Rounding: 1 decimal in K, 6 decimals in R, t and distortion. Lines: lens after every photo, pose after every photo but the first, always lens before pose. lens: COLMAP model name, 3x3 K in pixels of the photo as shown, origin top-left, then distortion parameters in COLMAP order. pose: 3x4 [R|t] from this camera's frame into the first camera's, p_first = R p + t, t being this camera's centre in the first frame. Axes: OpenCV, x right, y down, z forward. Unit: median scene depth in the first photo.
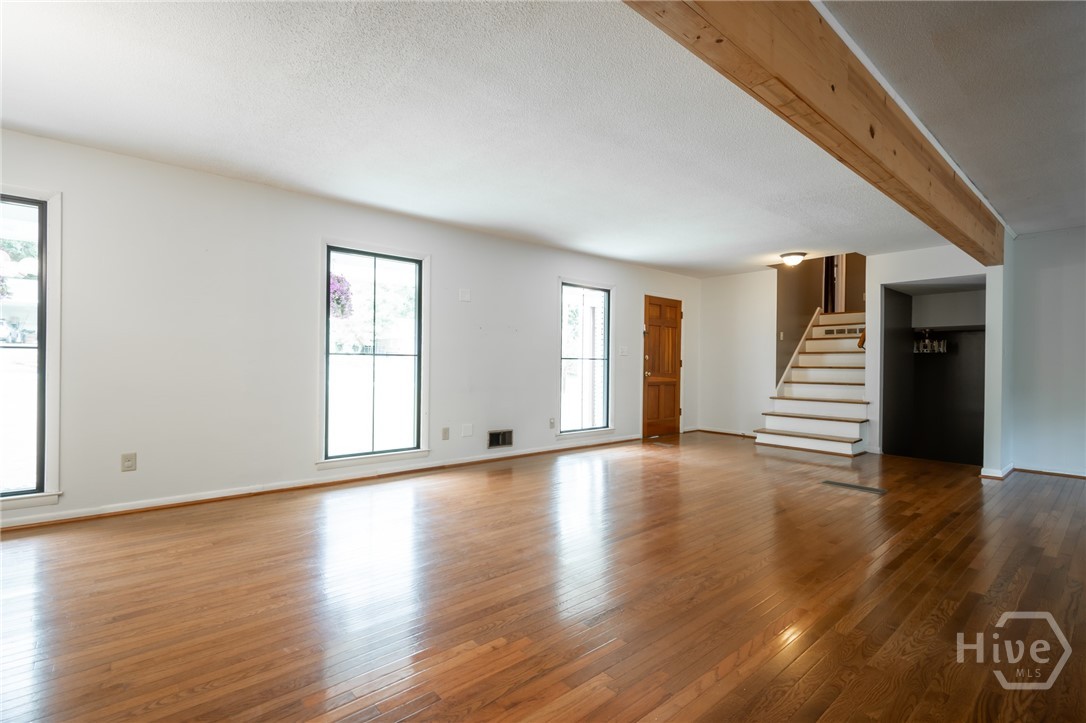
lens RADIAL K [[502.1, 0, 548.3], [0, 502.1, 364.8], [0, 0, 1]] dist [0.006676, 0.000226]
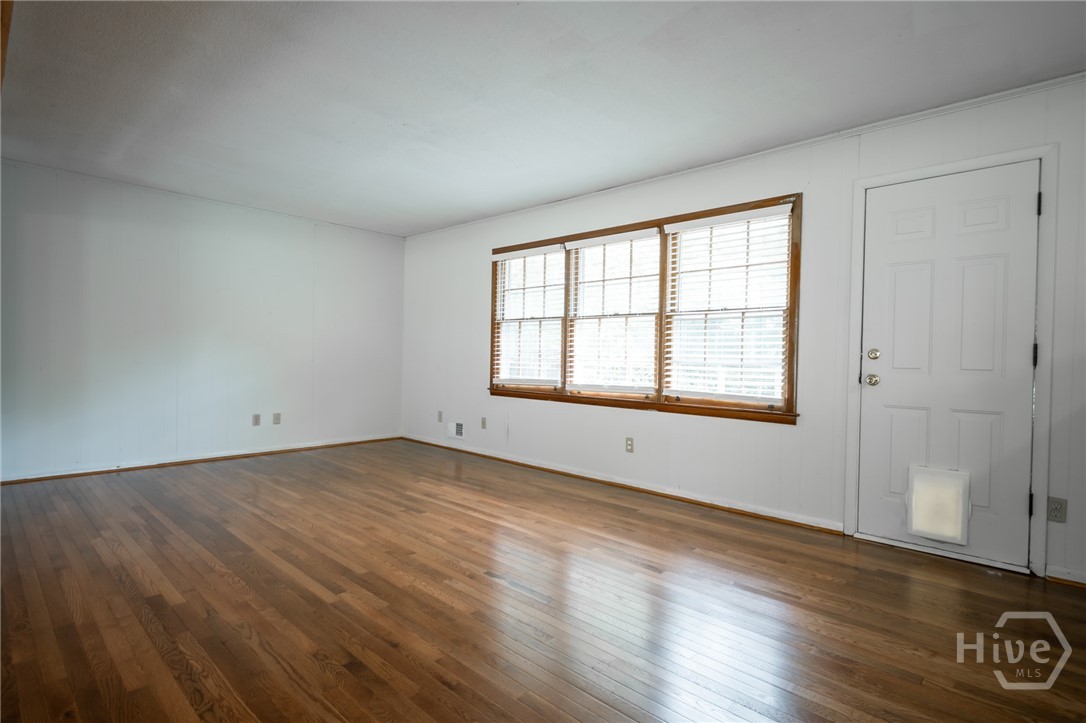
lens RADIAL K [[538.0, 0, 545.8], [0, 538.0, 365.3], [0, 0, 1]] dist [0.000111, -0.001447]
pose [[-0.100002, -0.026991, 0.994621, 0.070439], [-0.021582, 0.999456, 0.024952, 0.001795], [-0.994753, -0.018970, -0.100530, 0.224281]]
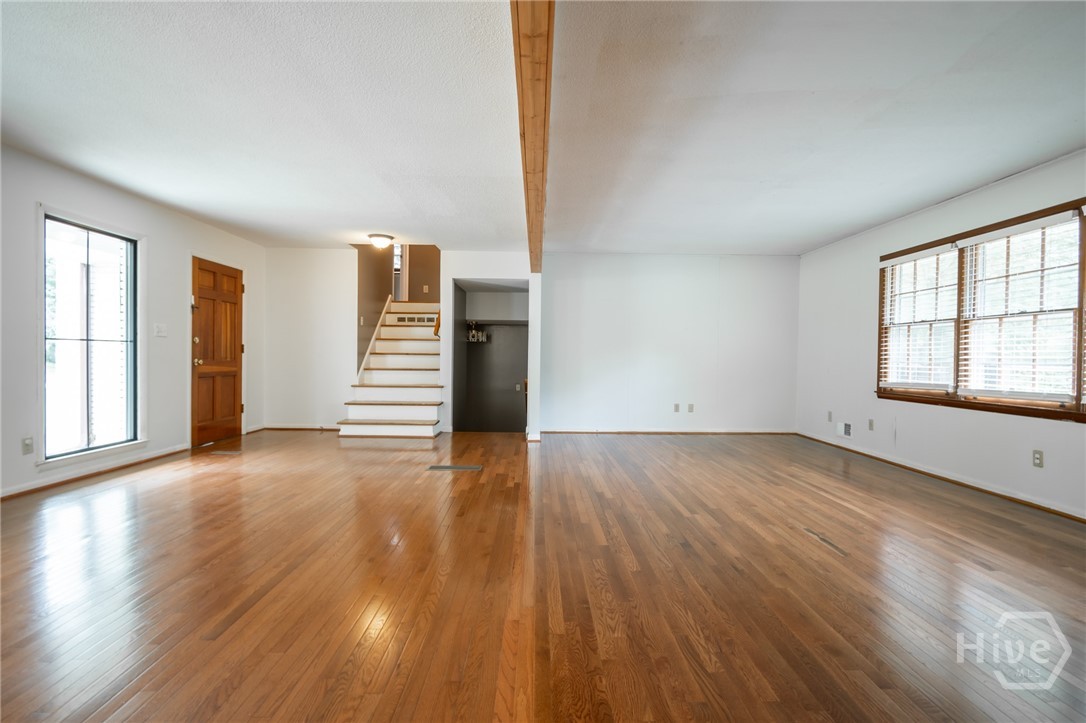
lens RADIAL K [[502.6, 0, 544.4], [0, 502.6, 366.0], [0, 0, 1]] dist [0.005102, 0.000243]
pose [[0.647705, -0.016828, 0.761705, -0.042567], [-0.005496, 0.999627, 0.026757, 0.001060], [-0.761871, -0.021517, 0.647371, 0.118129]]
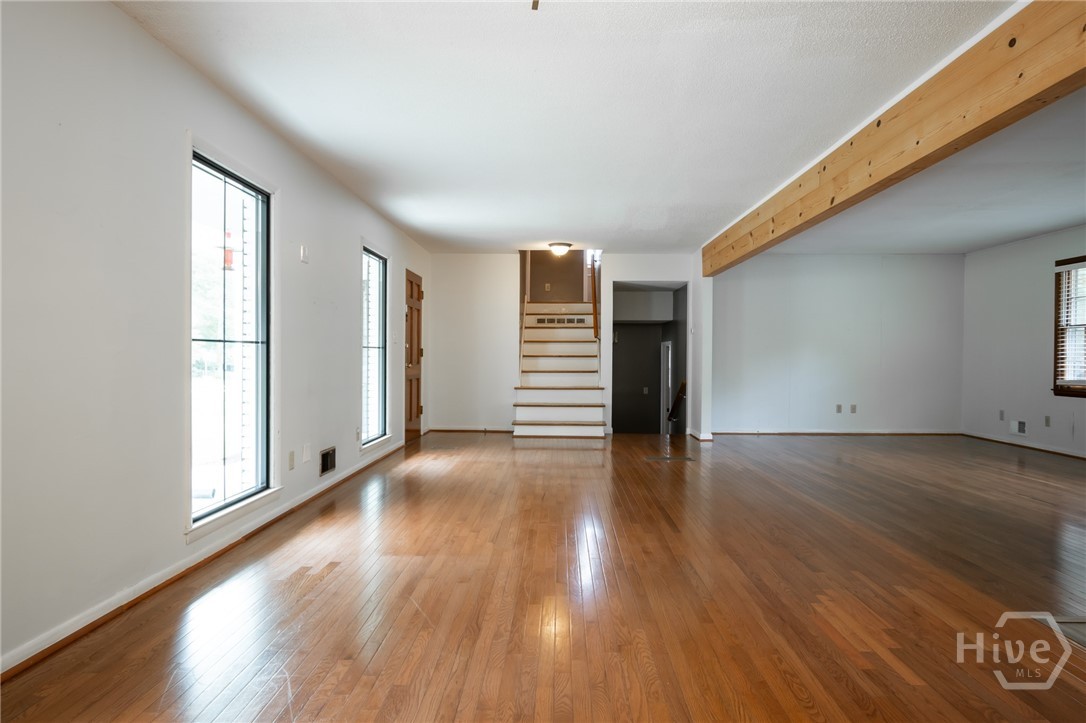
lens RADIAL K [[651.4, 0, 541.8], [0, 651.4, 365.7], [0, 0, 1]] dist [-0.003679, -0.000207]
pose [[0.676794, -0.017760, 0.735958, -0.444083], [0.001965, 0.999749, 0.022319, -0.004935], [-0.736169, -0.013659, 0.676660, 0.127503]]
